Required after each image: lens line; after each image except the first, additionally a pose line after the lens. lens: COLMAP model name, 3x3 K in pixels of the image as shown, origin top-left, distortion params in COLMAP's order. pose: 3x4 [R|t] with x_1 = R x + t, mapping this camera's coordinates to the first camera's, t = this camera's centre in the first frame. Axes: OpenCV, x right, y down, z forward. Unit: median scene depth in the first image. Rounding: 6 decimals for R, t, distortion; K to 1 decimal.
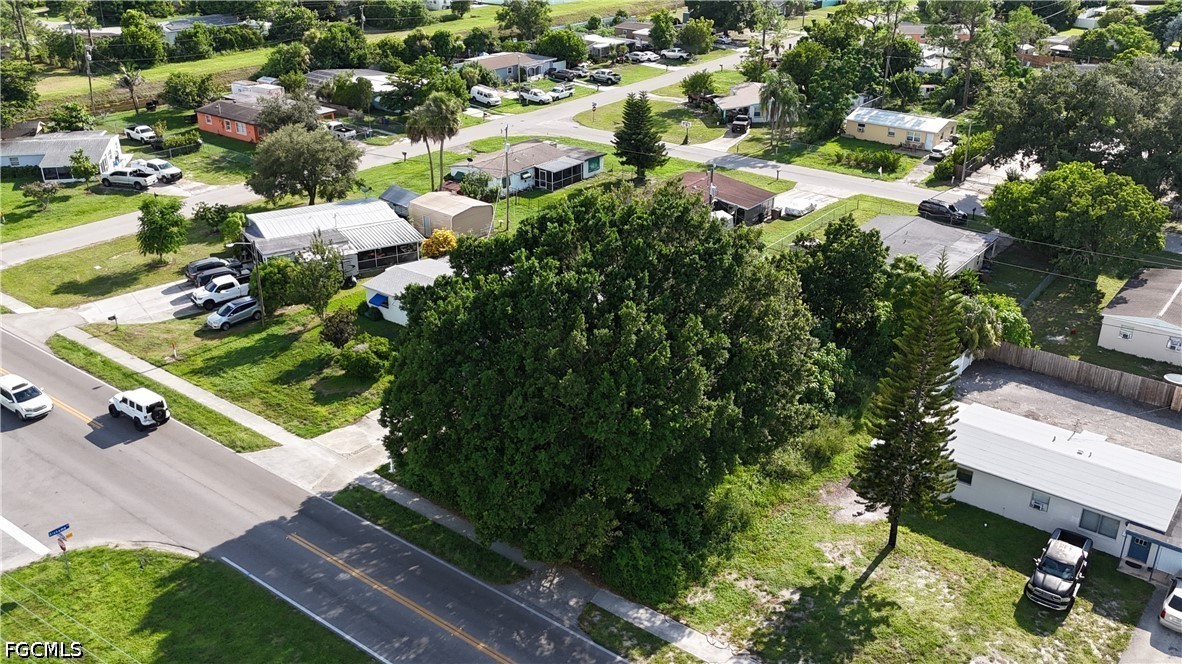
lens RADIAL K [[1030.9, 0, 591.0], [0, 1030.9, 332.0], [0, 0, 1]] dist [0.075010, -0.077499]
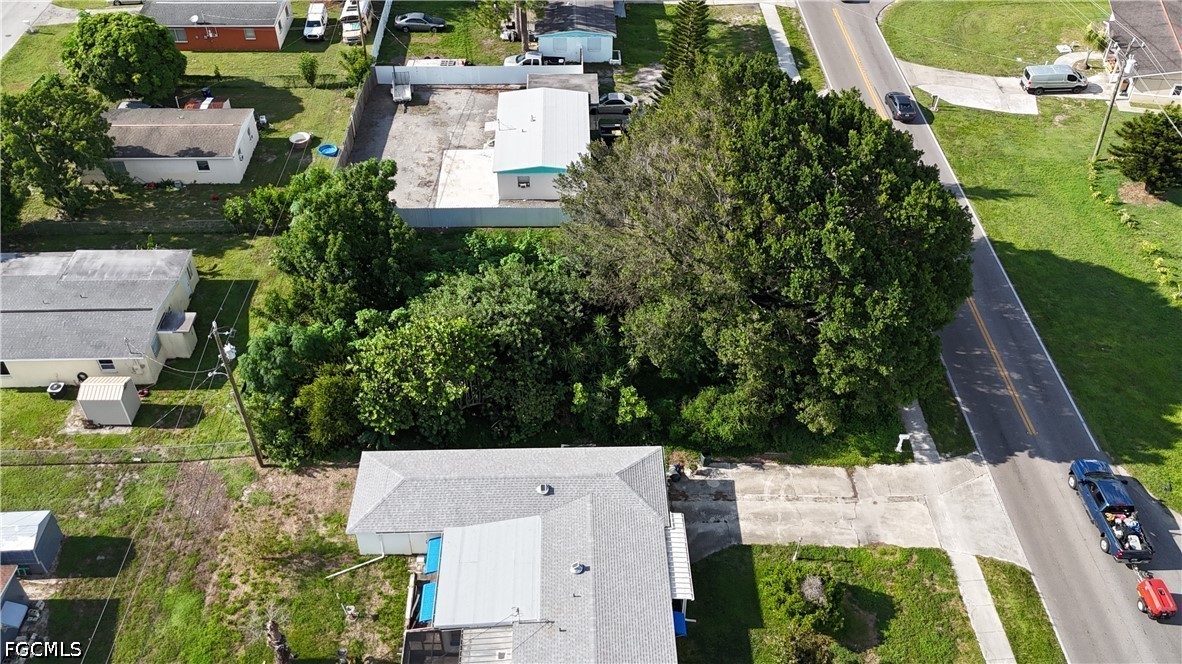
lens RADIAL K [[1030.9, 0, 591.0], [0, 1030.9, 332.0], [0, 0, 1]] dist [0.075010, -0.077499]
pose [[-0.622506, -0.512244, 0.591687, -0.324690], [0.330403, 0.513342, 0.792031, -0.476874], [-0.709451, 0.688539, -0.150311, 0.782393]]
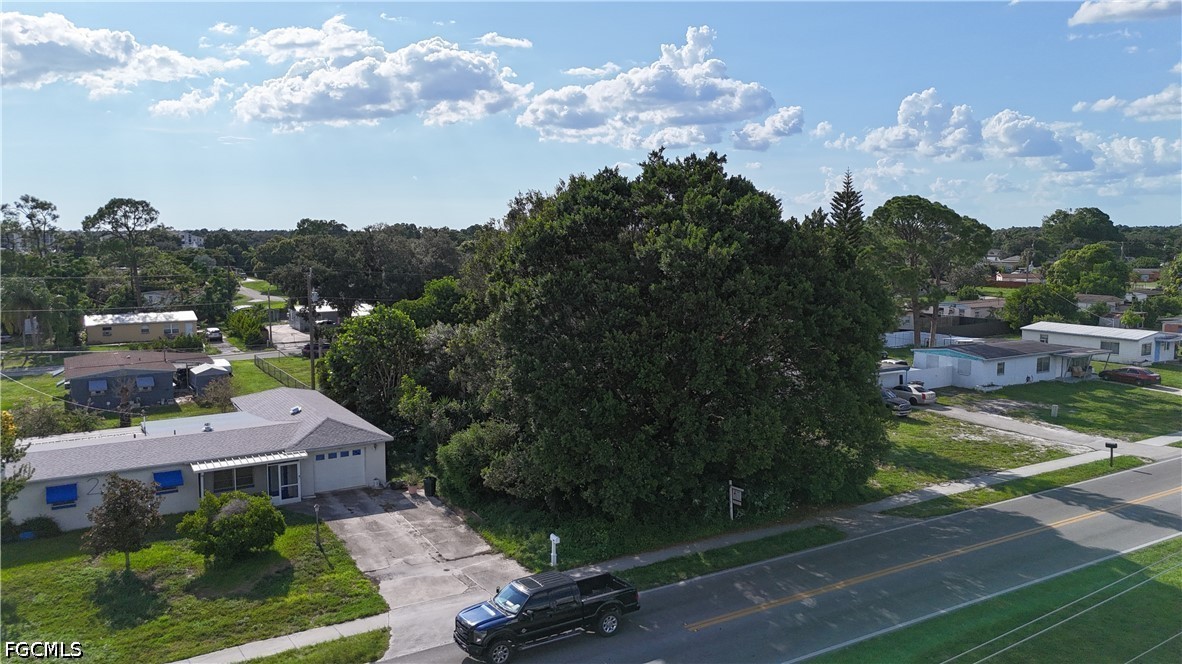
lens RADIAL K [[873.0, 0, 591.0], [0, 873.0, 332.0], [0, 0, 1]] dist [0.043897, 0.000457]
pose [[0.363676, -0.109903, 0.925019, -0.429170], [0.394728, 0.917638, -0.046163, 0.019243], [-0.843759, 0.381919, 0.377105, 0.433948]]
